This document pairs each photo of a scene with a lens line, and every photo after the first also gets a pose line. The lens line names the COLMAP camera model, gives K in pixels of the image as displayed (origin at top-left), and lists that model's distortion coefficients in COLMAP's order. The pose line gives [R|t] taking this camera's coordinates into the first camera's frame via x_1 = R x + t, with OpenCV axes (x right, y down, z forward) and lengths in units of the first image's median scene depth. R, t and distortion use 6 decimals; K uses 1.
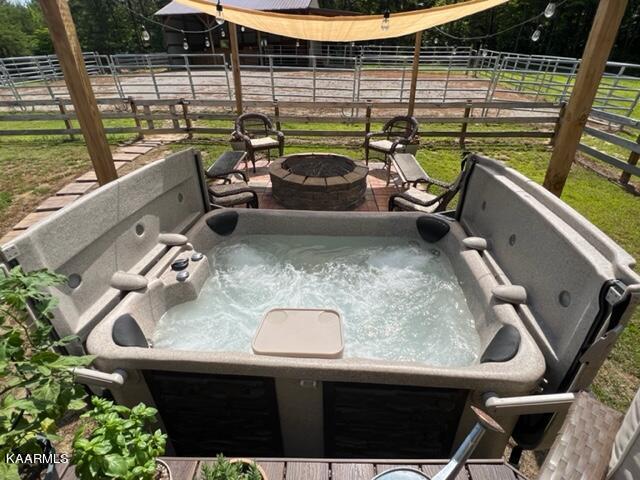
lens RADIAL K [[337.8, 0, 324.0], [0, 337.8, 237.3], [0, 0, 1]] dist [-0.012201, 0.003850]
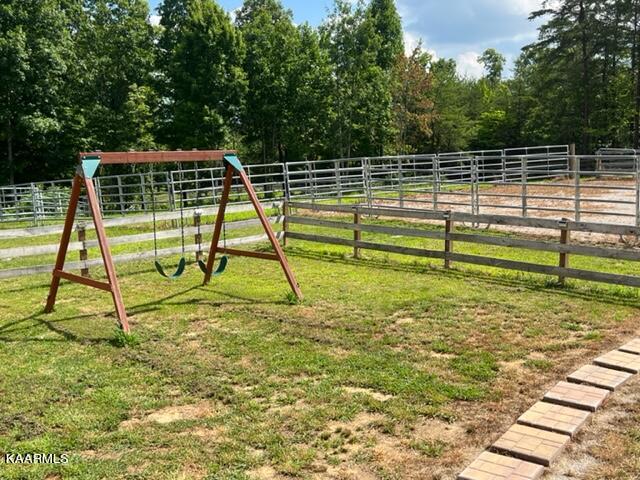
lens RADIAL K [[699.1, 0, 318.2], [0, 699.1, 239.2], [0, 0, 1]] dist [0.014861, 0.000000]
pose [[0.664102, 0.108339, -0.739751, -0.146435], [-0.367084, 0.909220, -0.196387, 0.030942], [0.651320, 0.401972, 0.643584, -0.091141]]
